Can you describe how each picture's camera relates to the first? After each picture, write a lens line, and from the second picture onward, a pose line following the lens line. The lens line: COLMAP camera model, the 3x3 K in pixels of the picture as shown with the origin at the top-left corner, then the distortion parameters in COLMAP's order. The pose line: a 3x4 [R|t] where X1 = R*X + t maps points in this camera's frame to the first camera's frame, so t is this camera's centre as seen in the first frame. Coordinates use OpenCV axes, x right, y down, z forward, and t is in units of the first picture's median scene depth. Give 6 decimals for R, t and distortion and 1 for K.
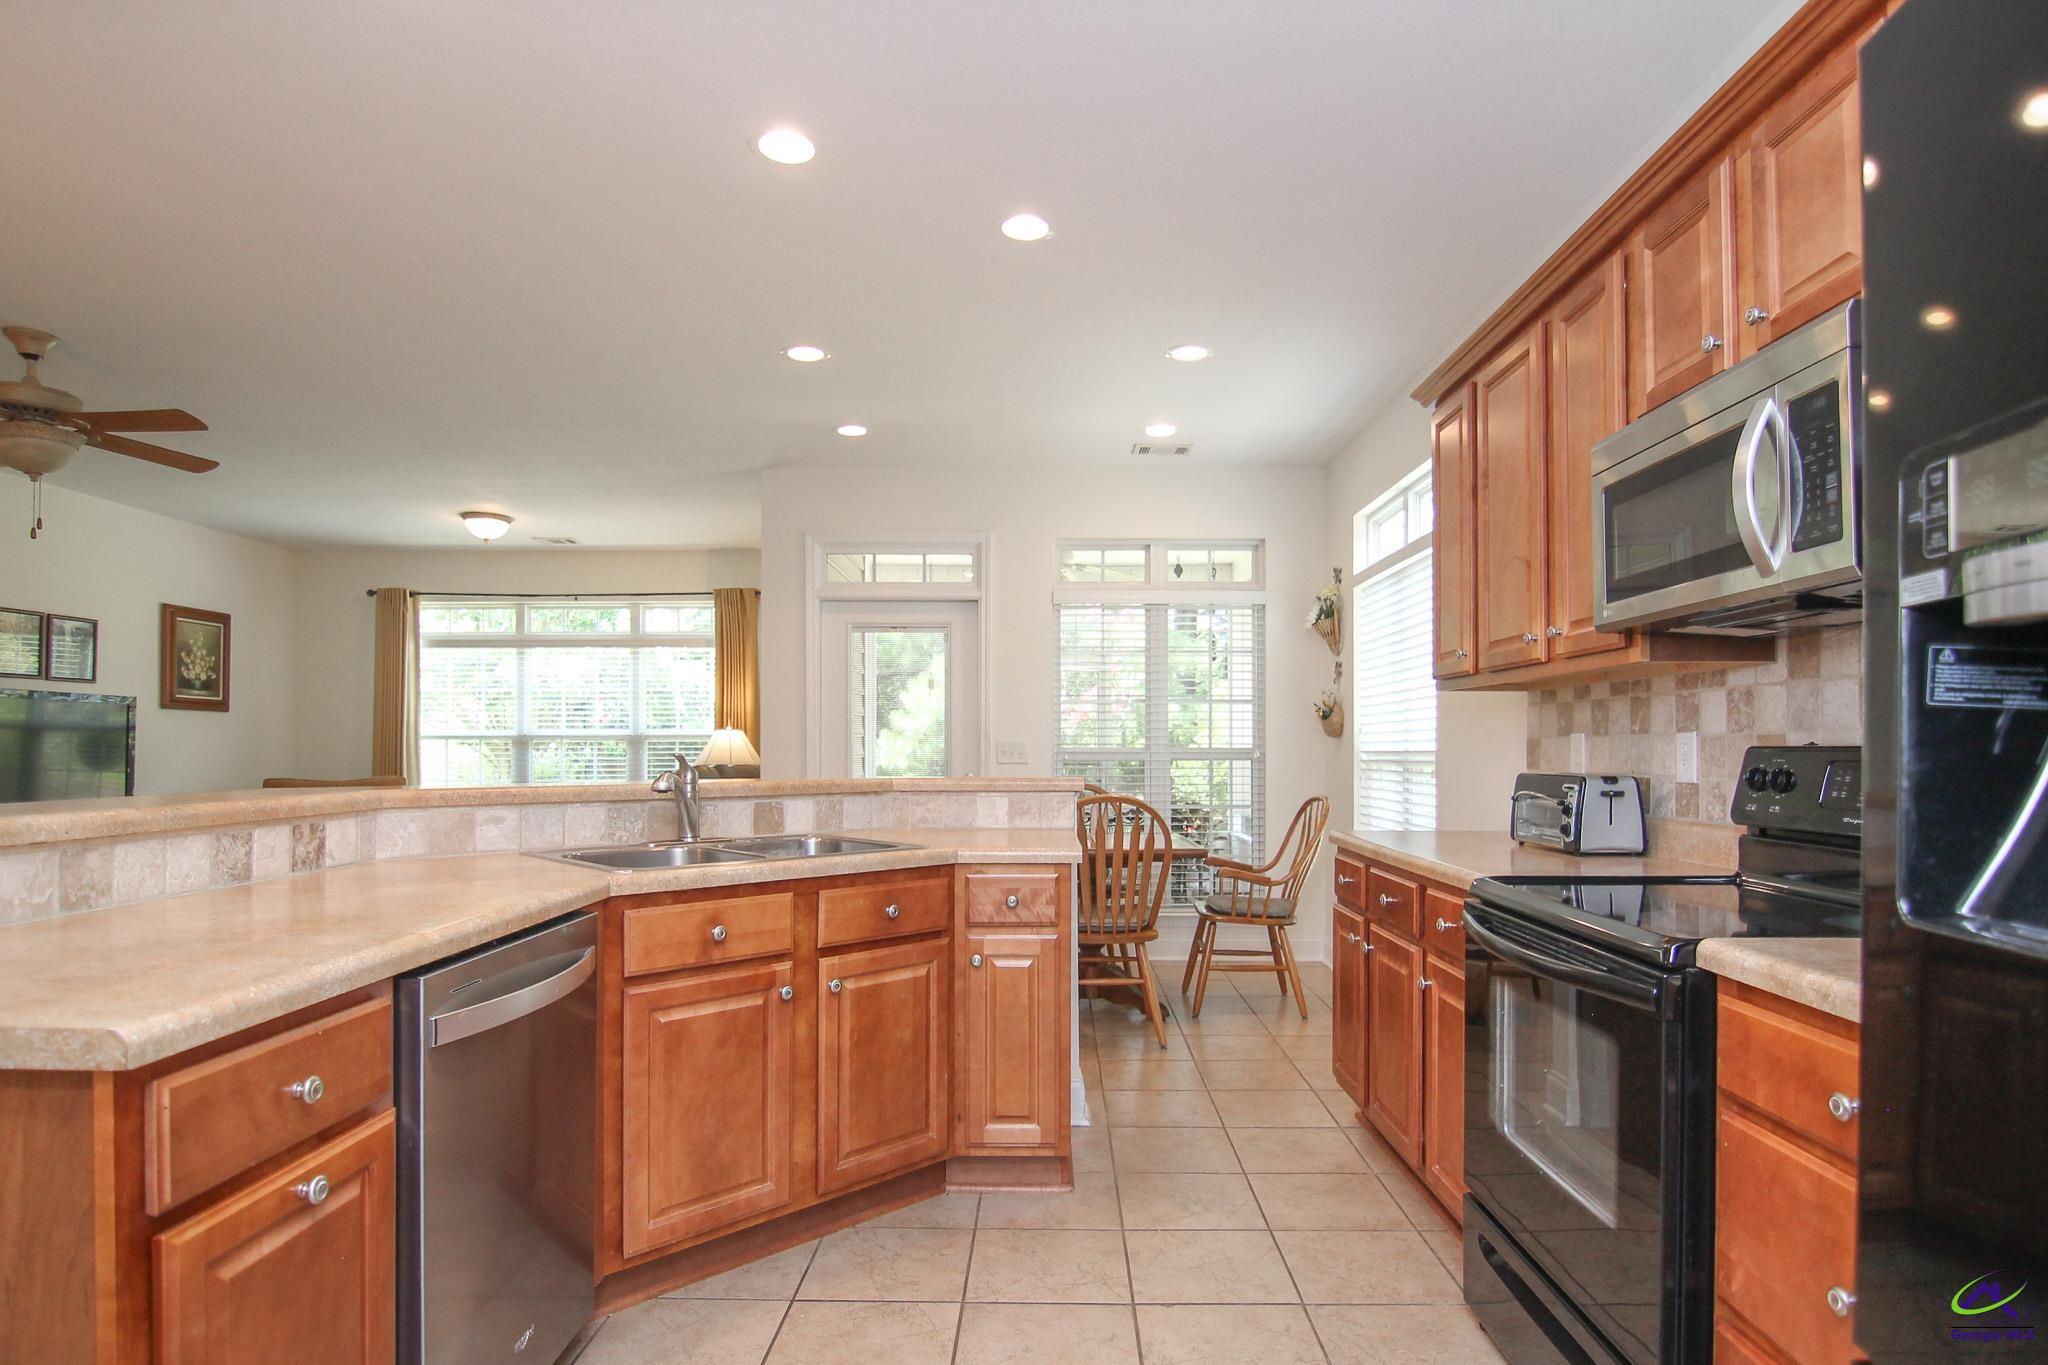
lens RADIAL K [[1101.2, 0, 1048.4], [0, 1101.2, 735.3], [0, 0, 1]] dist [-0.005488, -0.001607]
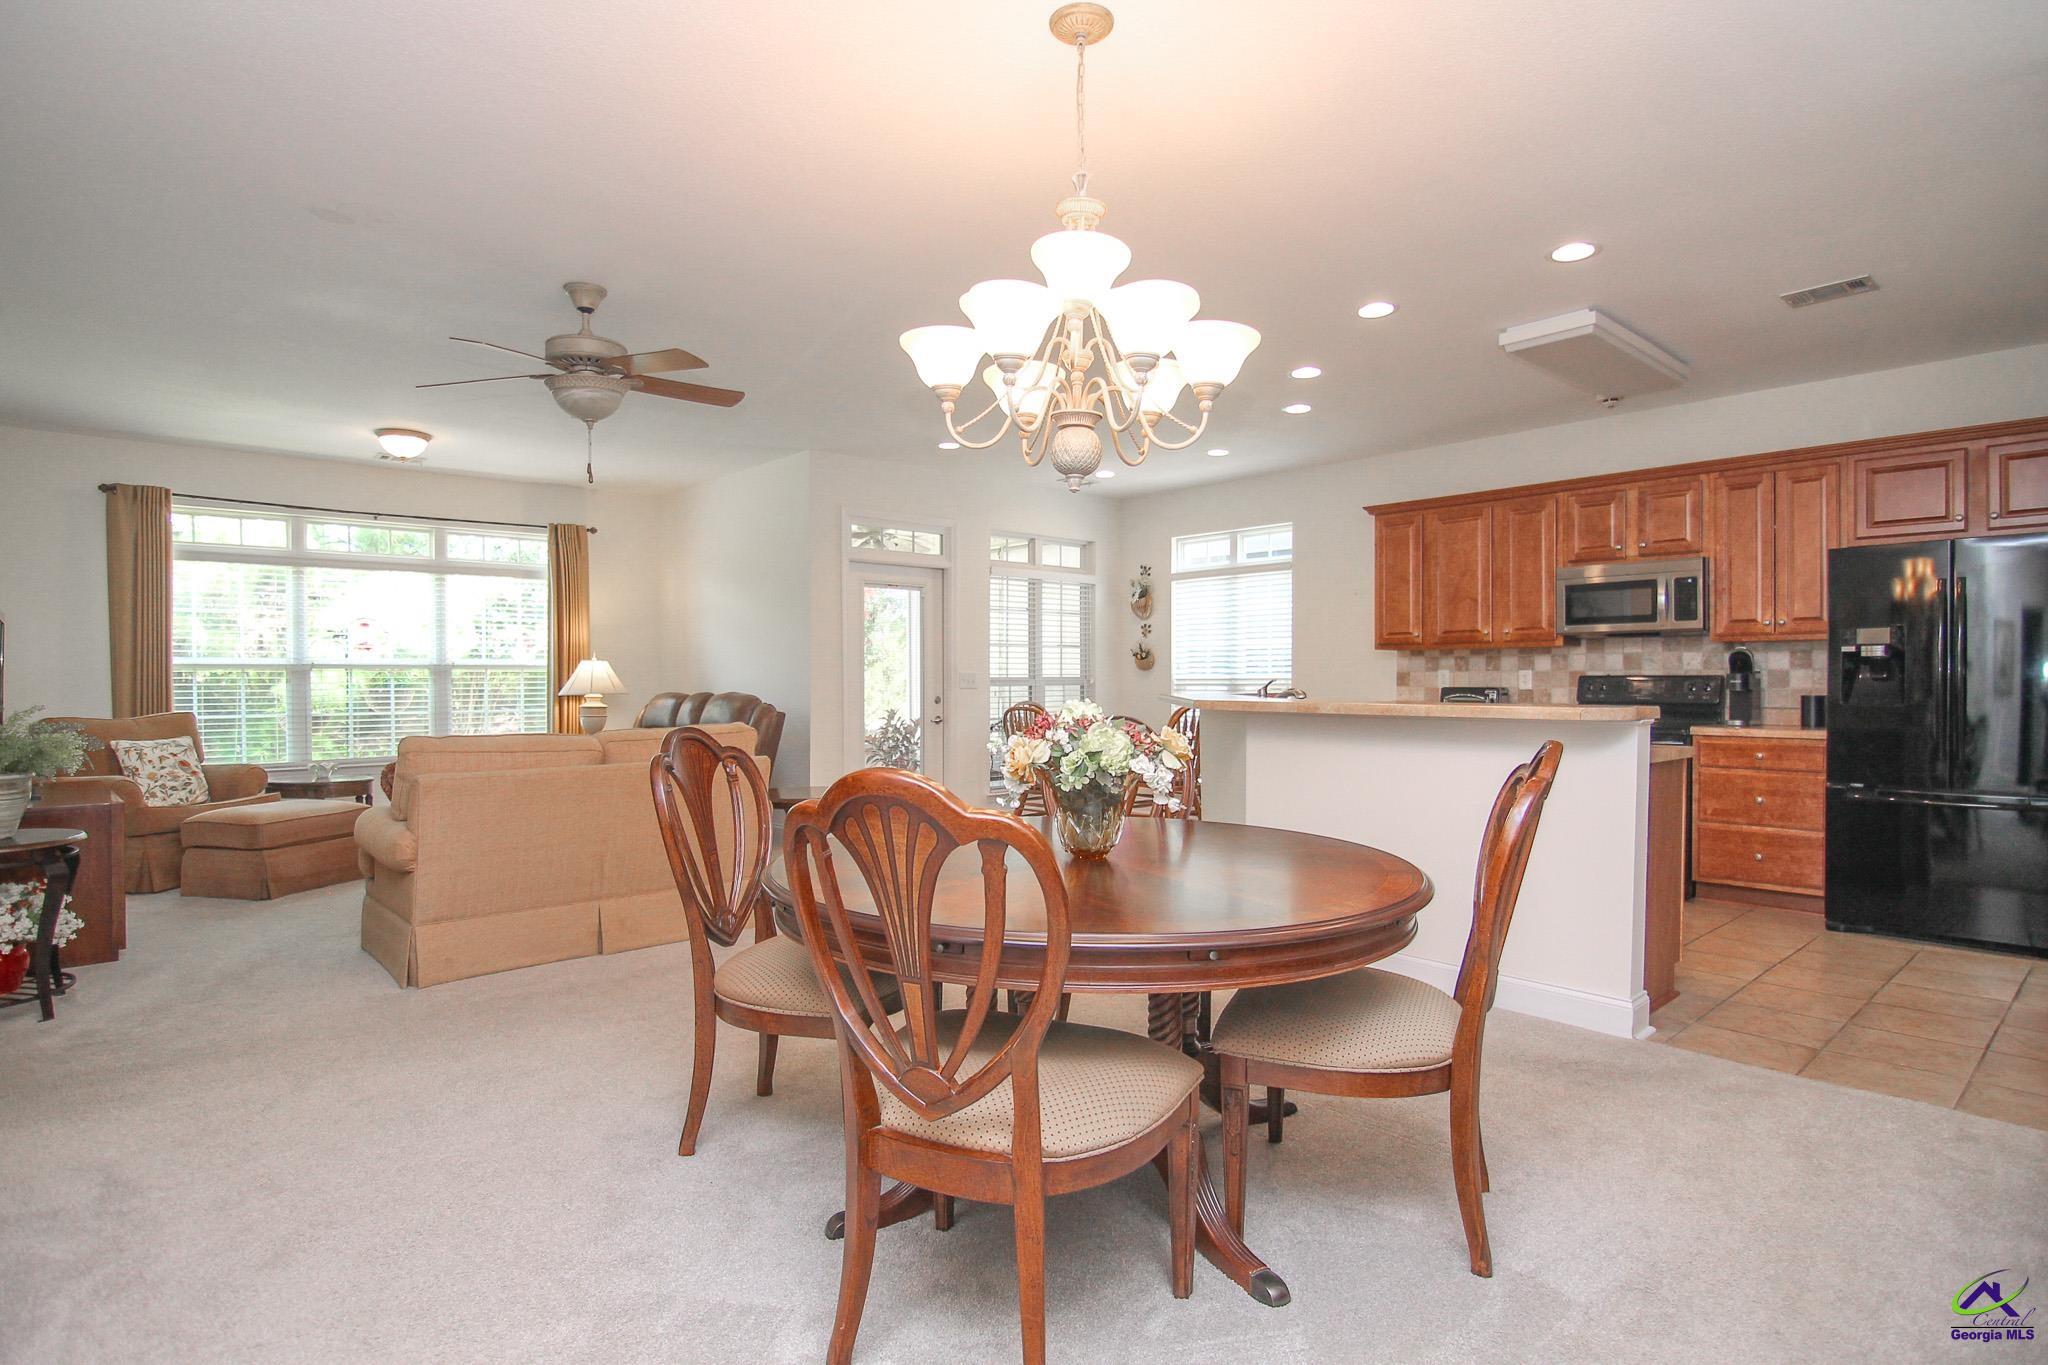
lens RADIAL K [[1067.4, 0, 1005.6], [0, 1067.4, 678.1], [0, 0, 1]] dist [-0.001499, -0.002178]
pose [[0.756142, -0.001445, 0.654406, -0.877820], [-0.006002, 0.999940, 0.009144, 0.000185], [-0.654380, -0.010842, 0.756088, -0.053714]]
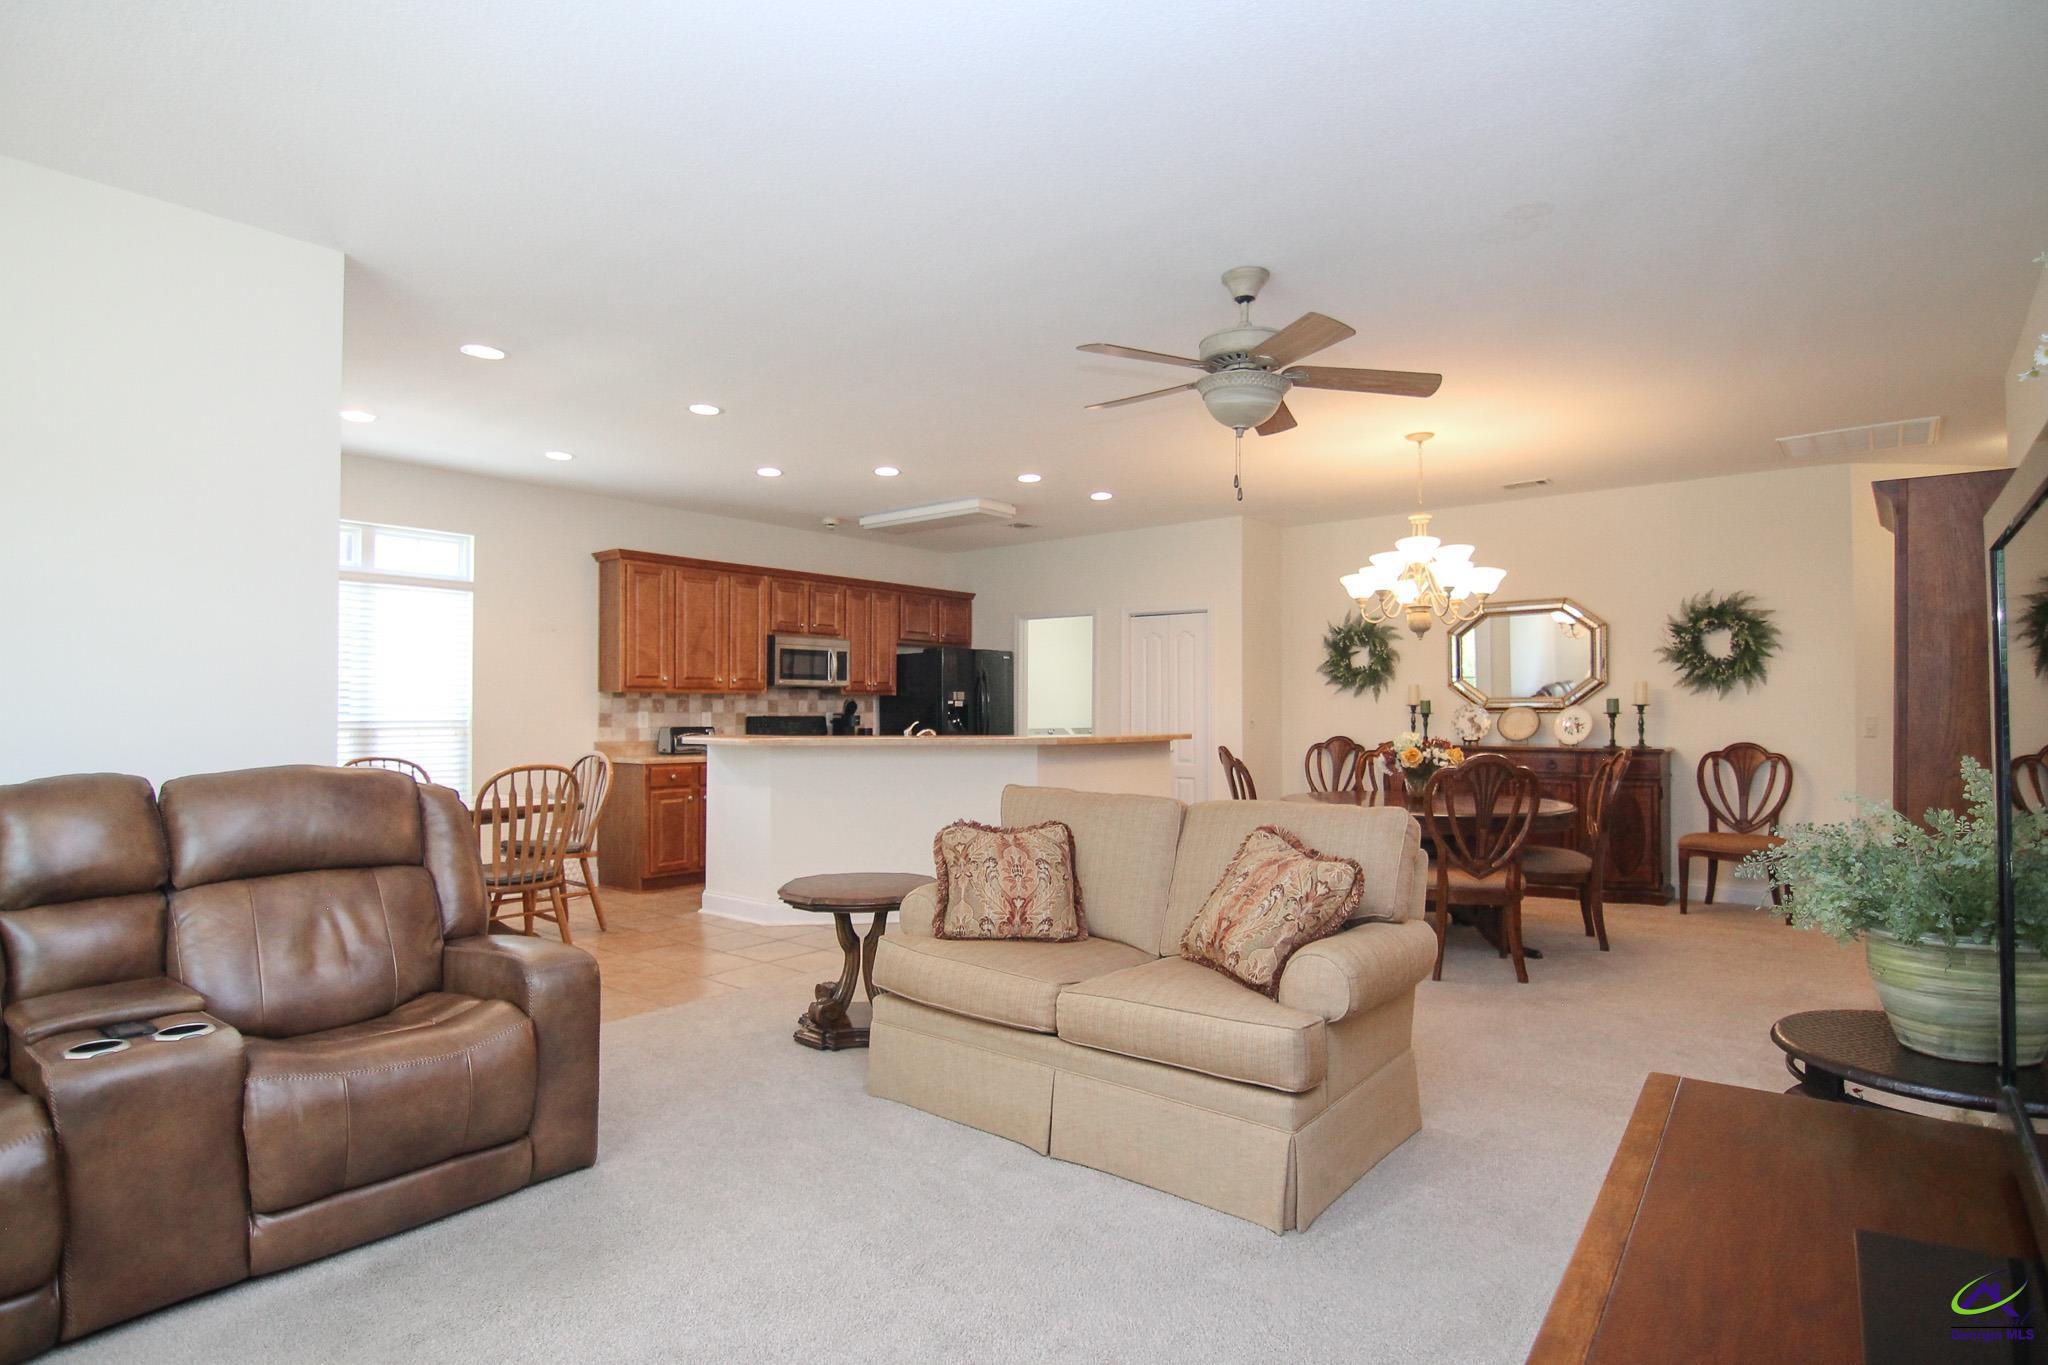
lens RADIAL K [[1082.8, 0, 1030.8], [0, 1082.8, 703.3], [0, 0, 1]] dist [-0.000076, -0.000539]
pose [[-0.782124, 0.002392, 0.623119, -0.909590], [-0.008224, 0.999866, -0.014161, 0.003811], [-0.623069, -0.016201, -0.781999, 1.231580]]
